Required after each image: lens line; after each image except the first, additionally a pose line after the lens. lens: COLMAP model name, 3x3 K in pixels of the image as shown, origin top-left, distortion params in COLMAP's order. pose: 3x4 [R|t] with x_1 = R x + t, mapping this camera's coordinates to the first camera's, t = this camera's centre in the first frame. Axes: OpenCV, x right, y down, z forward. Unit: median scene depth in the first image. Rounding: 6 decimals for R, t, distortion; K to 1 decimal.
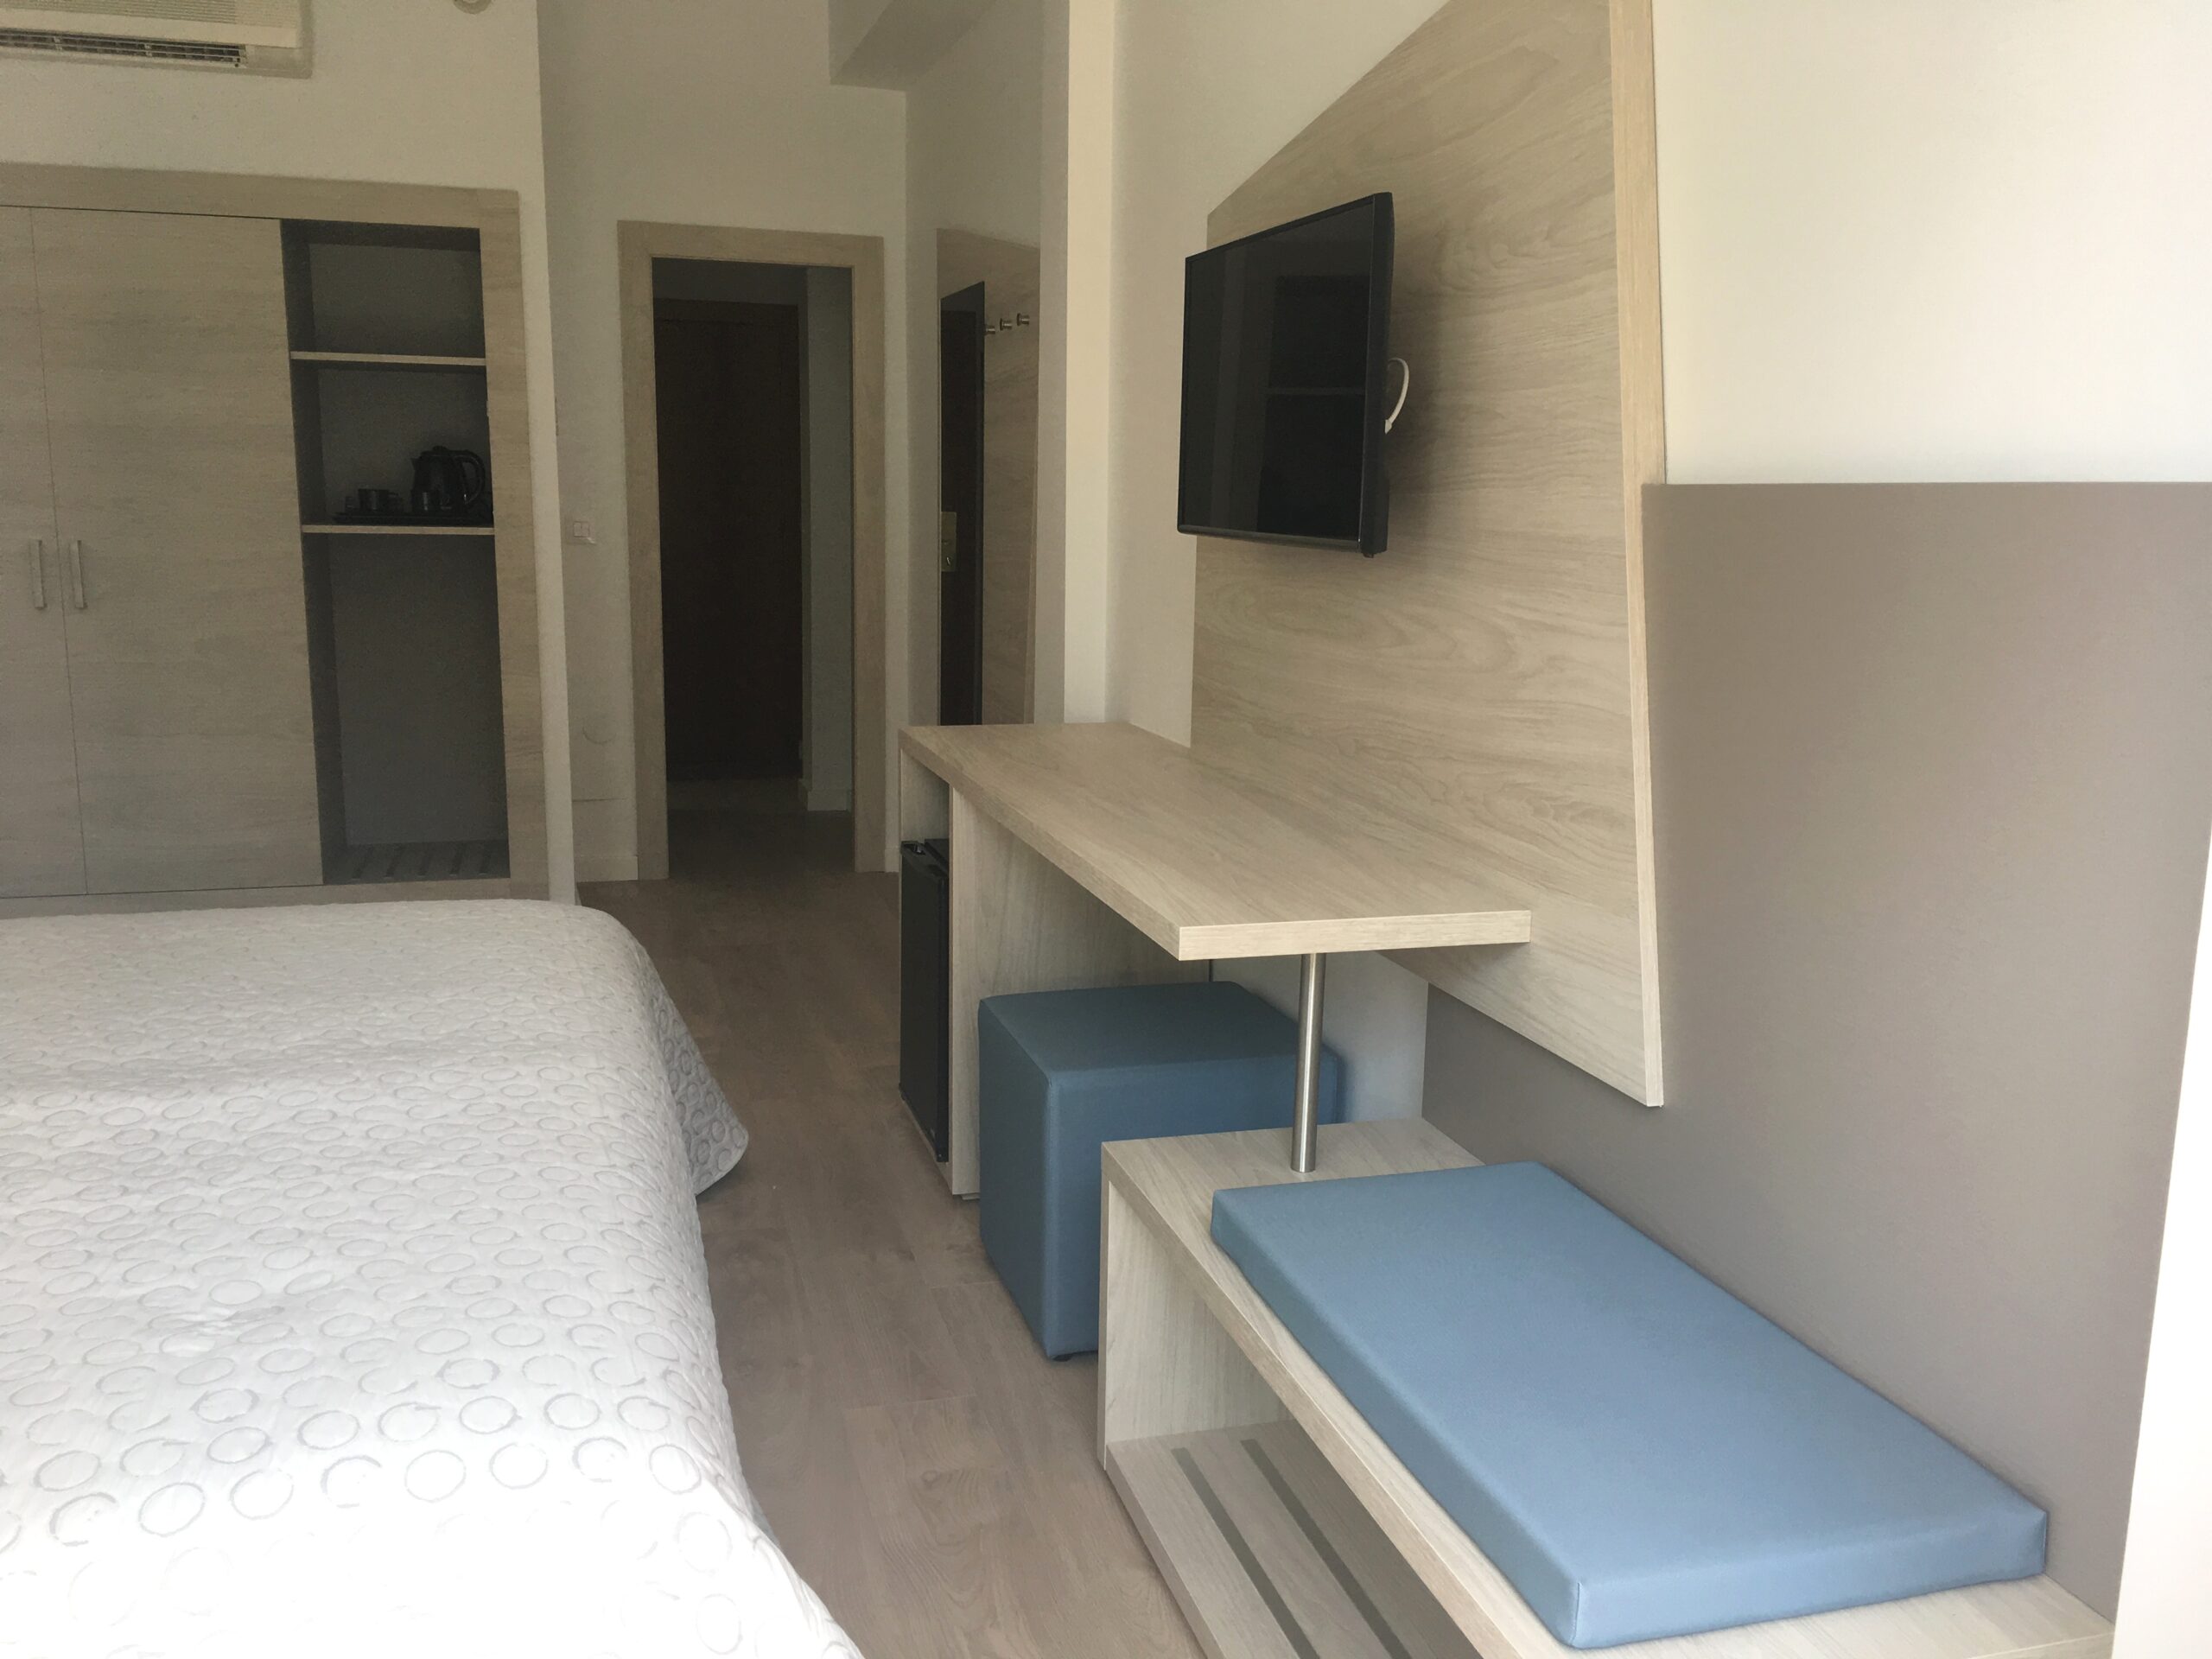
lens RADIAL K [[1877.8, 0, 1104.9], [0, 1877.8, 825.5], [0, 0, 1]] dist [0.079349, -0.105740]
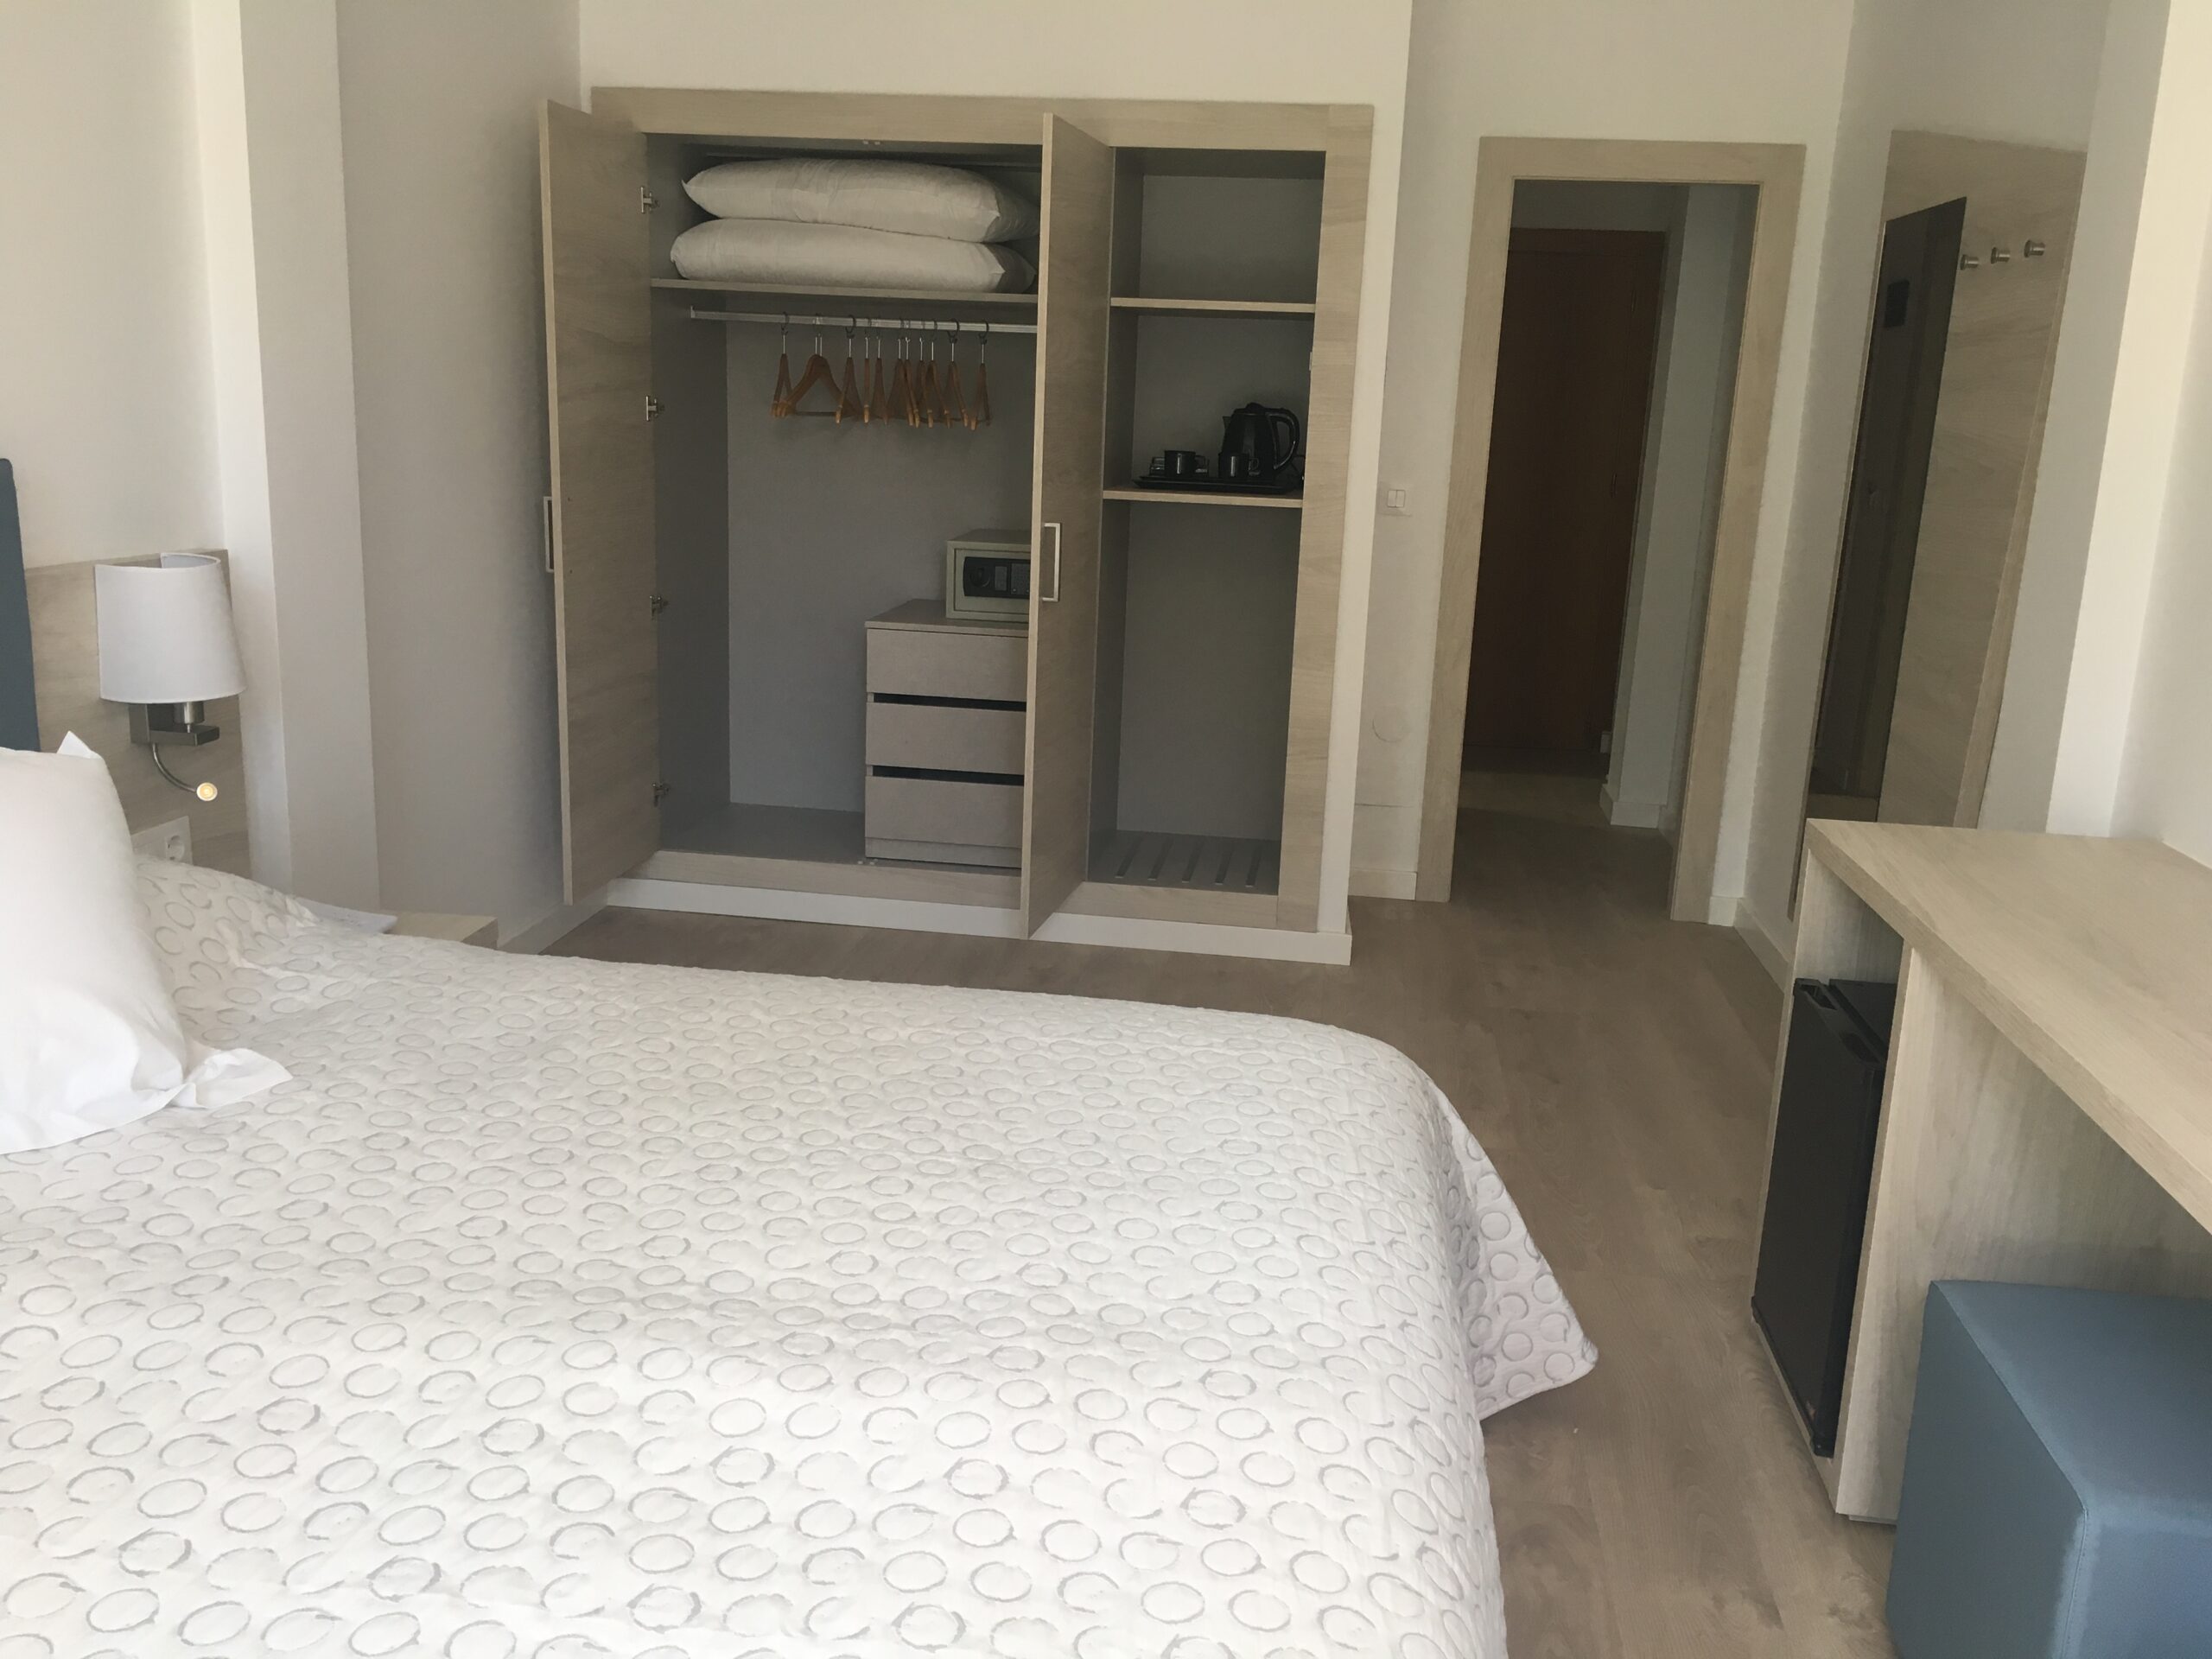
lens RADIAL K [[1877.8, 0, 1109.2], [0, 1877.8, 829.3], [0, 0, 1]] dist [0.079349, -0.105740]
pose [[0.918392, 0.110122, -0.380038, -0.093474], [-0.095957, 0.993804, 0.056083, -0.075178], [0.383859, -0.015039, 0.923269, 0.261562]]
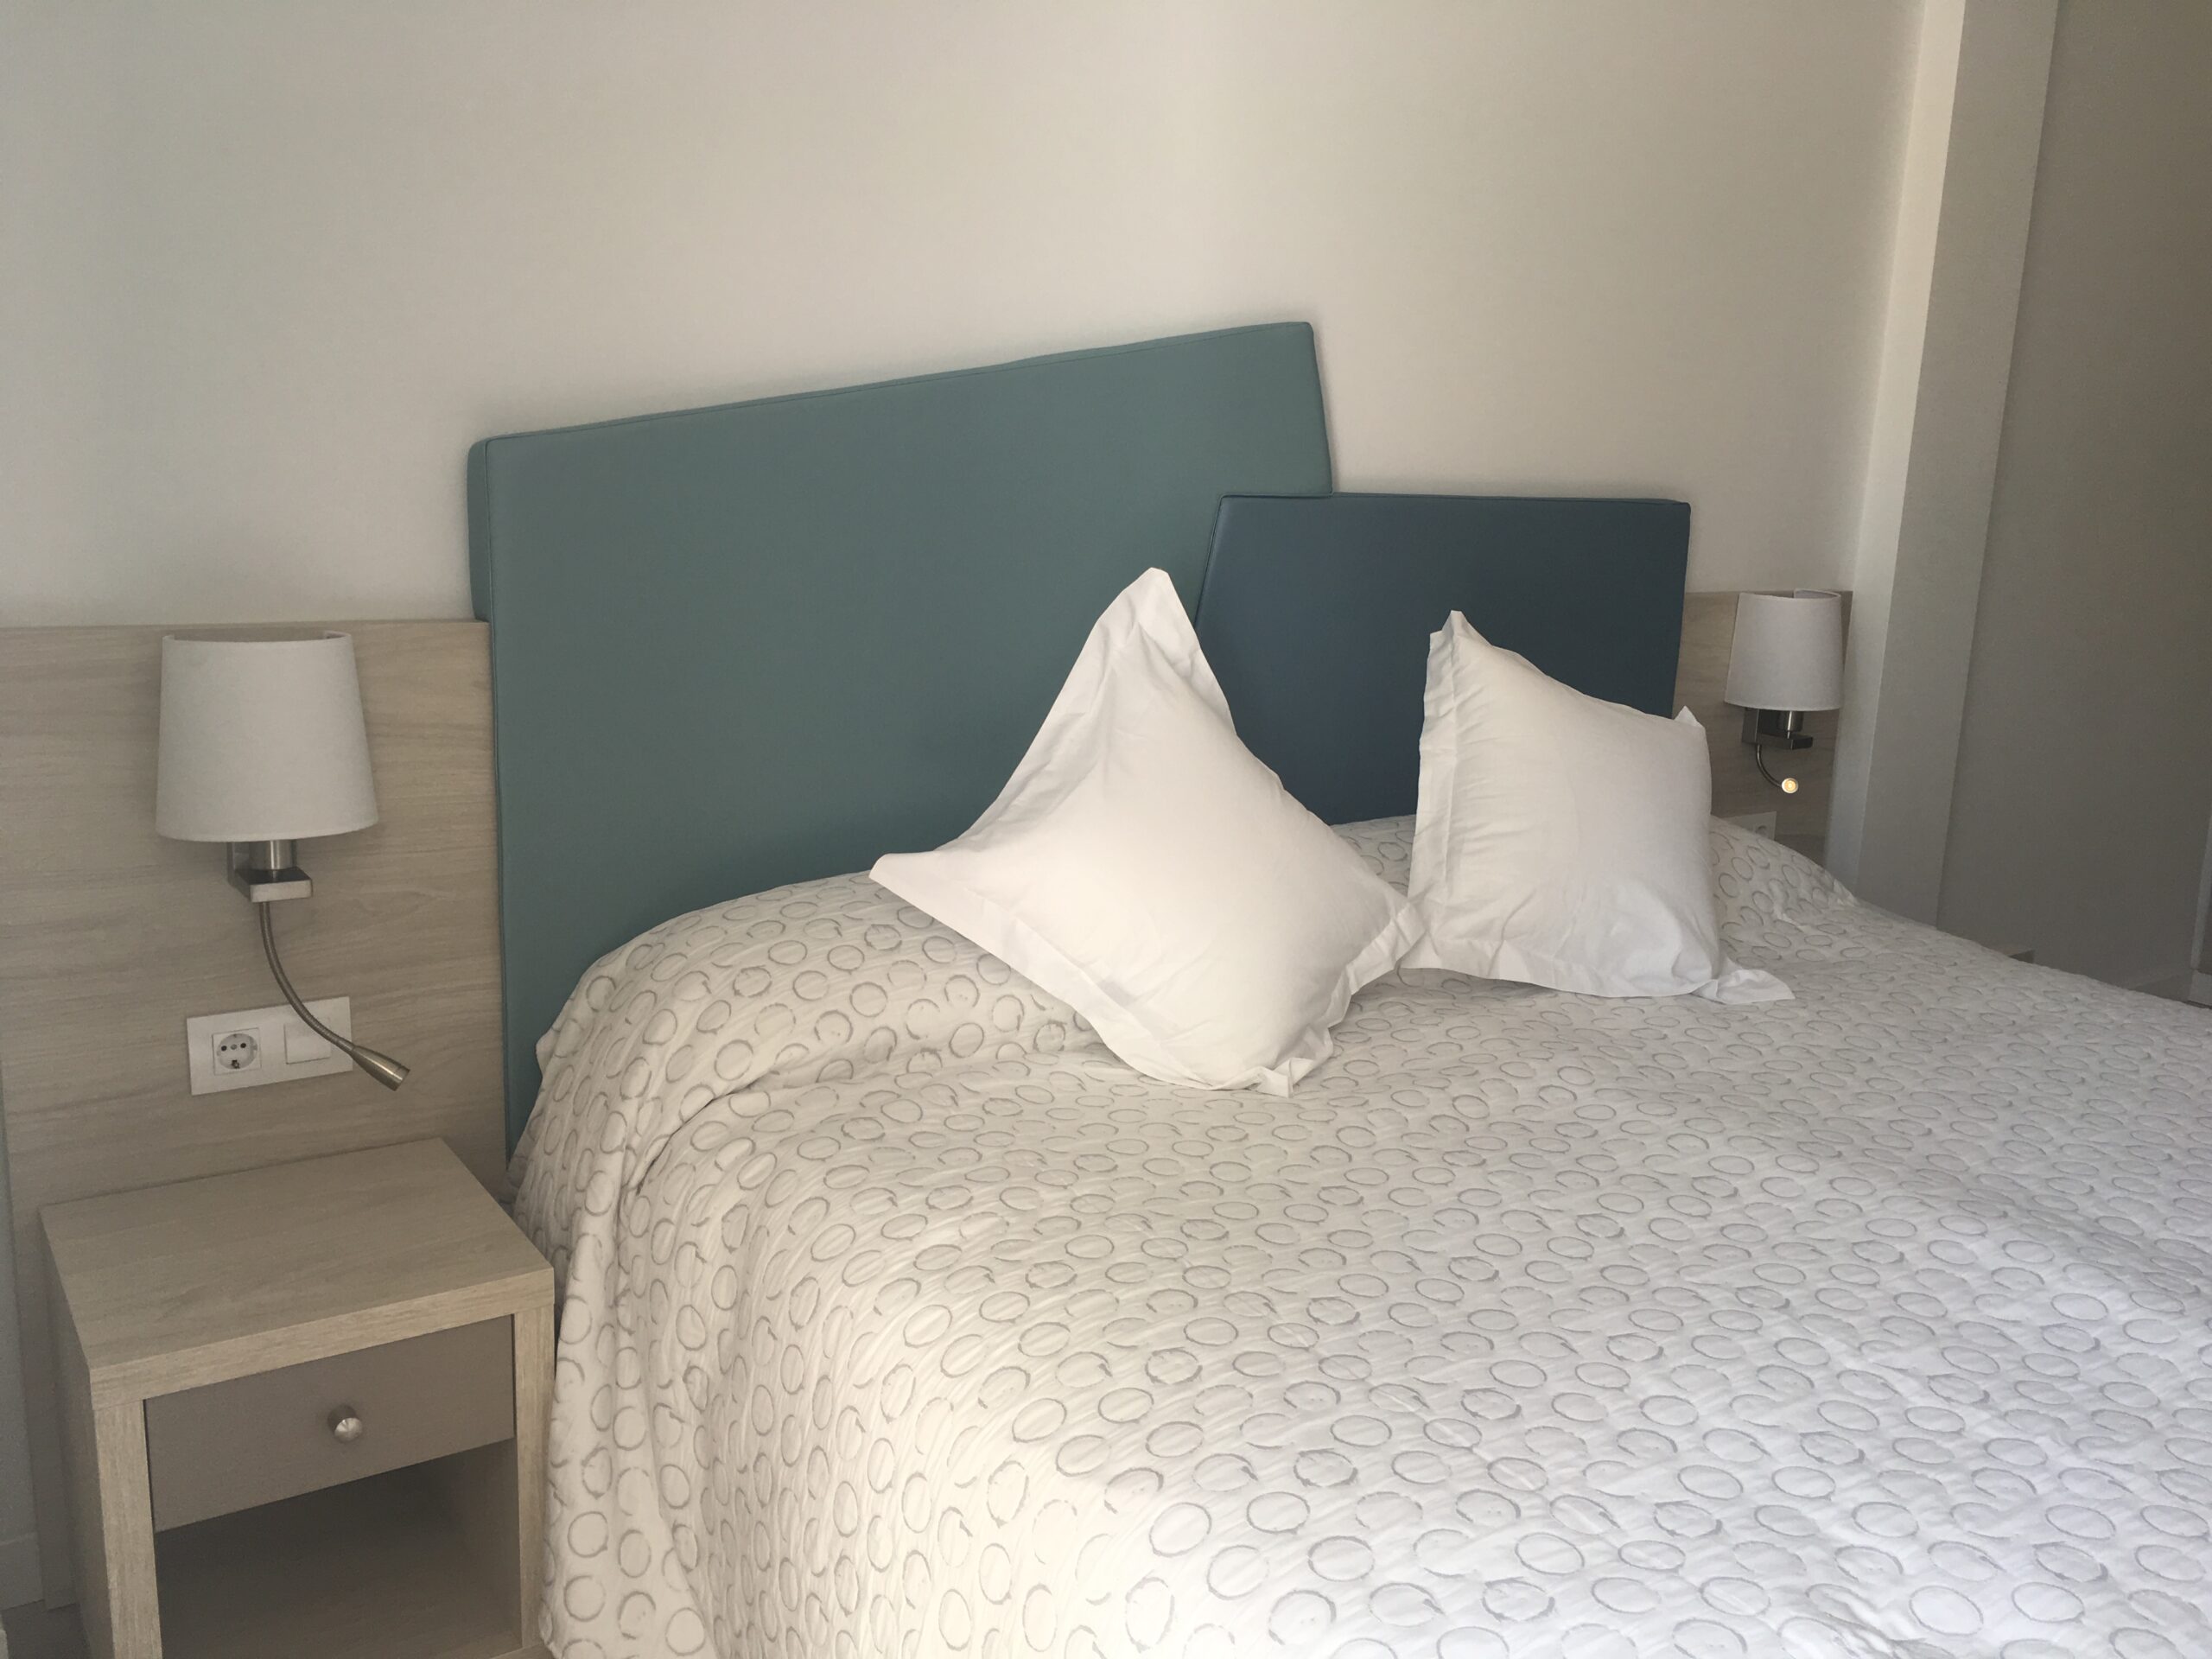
lens RADIAL K [[1877.8, 0, 1107.0], [0, 1877.8, 831.7], [0, 0, 1]] dist [0.079349, -0.105740]
pose [[0.322902, 0.189663, -0.927233, 0.030722], [-0.199977, 0.971267, 0.129030, -0.038052], [0.925064, 0.143761, 0.351553, 0.207486]]
